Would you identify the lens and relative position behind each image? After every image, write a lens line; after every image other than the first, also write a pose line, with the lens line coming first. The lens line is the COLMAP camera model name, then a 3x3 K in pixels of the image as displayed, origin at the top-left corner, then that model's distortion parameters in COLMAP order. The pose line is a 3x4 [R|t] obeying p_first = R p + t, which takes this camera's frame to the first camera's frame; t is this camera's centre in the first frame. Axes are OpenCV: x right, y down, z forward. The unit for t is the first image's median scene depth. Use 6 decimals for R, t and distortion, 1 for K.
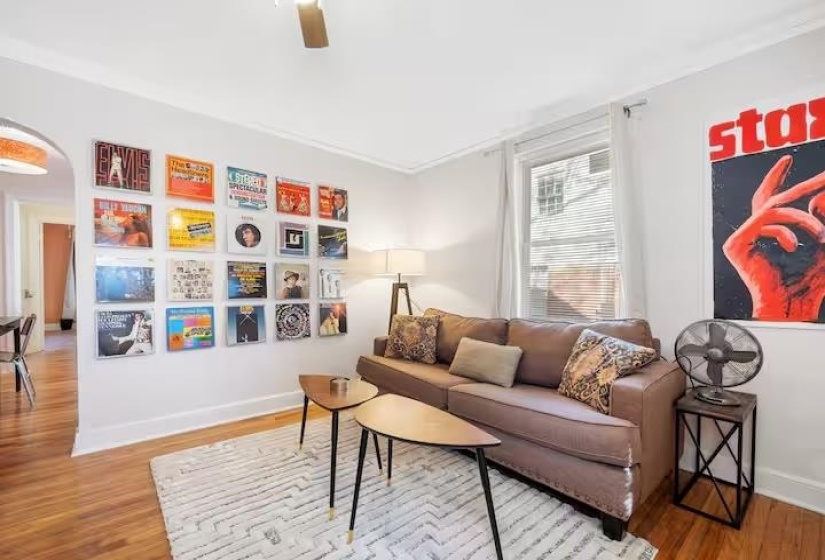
lens RADIAL K [[355.0, 0, 410.2], [0, 355.0, 296.3], [0, 0, 1]] dist [-0.000829, -0.000023]
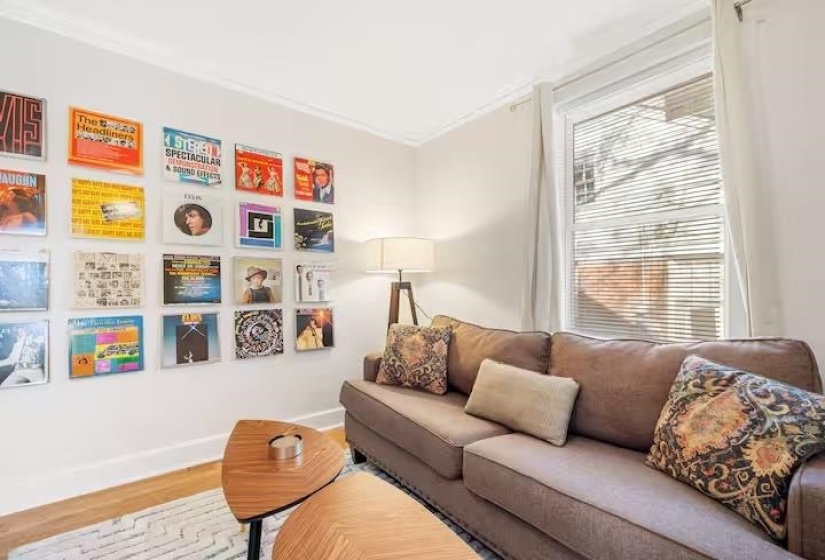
lens RADIAL K [[353.9, 0, 411.7], [0, 353.9, 287.9], [0, 0, 1]] dist [-0.001204, -0.000523]
pose [[0.999086, -0.006050, -0.042307, 0.034309], [0.005072, 0.999719, -0.023176, -0.008682], [0.042435, 0.022941, 0.998836, 0.285864]]
